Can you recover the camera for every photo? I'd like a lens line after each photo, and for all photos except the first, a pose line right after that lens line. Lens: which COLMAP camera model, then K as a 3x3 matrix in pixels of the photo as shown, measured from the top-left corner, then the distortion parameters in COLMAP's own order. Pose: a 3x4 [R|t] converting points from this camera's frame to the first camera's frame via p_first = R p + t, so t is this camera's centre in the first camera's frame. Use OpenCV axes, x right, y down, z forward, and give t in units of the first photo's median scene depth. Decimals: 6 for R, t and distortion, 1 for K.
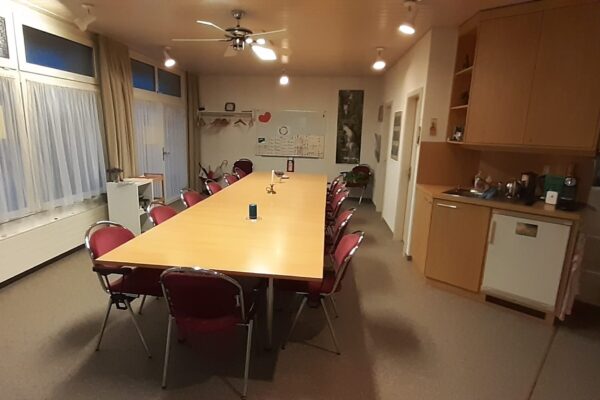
lens RADIAL K [[341.8, 0, 286.4], [0, 341.8, 200.4], [0, 0, 1]] dist [0.019083, -0.017871]
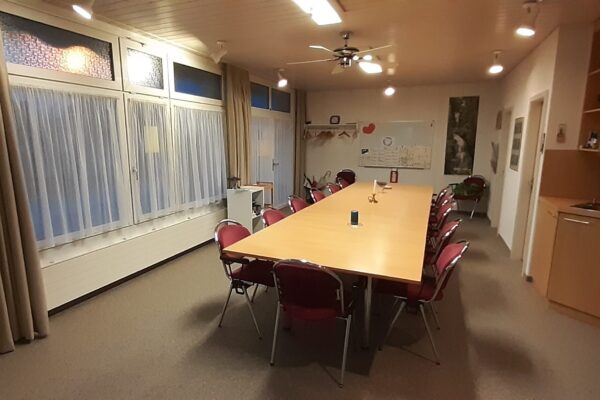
lens RADIAL K [[341.8, 0, 287.7], [0, 341.8, 200.4], [0, 0, 1]] dist [0.019083, -0.017871]
pose [[0.957873, 0.027241, -0.285899, 0.004755], [-0.036978, 0.998904, -0.028713, 0.013296], [0.284803, 0.038075, 0.957830, -0.057696]]
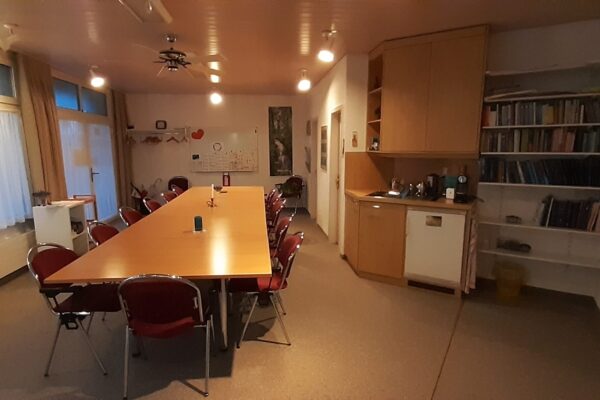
lens RADIAL K [[341.8, 0, 285.6], [0, 341.8, 201.0], [0, 0, 1]] dist [0.019083, -0.017871]
pose [[0.980007, -0.062901, 0.188760, -0.023650], [0.070758, 0.996873, -0.035170, 0.015440], [-0.185957, 0.047823, 0.981393, -0.063044]]
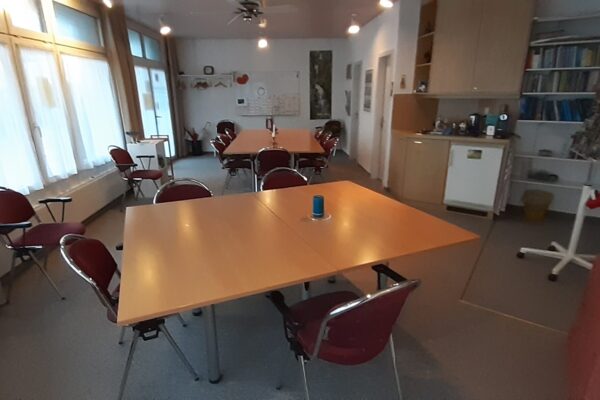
lens RADIAL K [[341.8, 0, 287.0], [0, 341.8, 199.6], [0, 0, 1]] dist [0.019083, -0.017871]
pose [[0.988360, -0.082330, 0.127927, -0.186214], [0.068724, 0.991843, 0.107355, 0.049255], [-0.135722, -0.097314, 0.985956, -0.218485]]
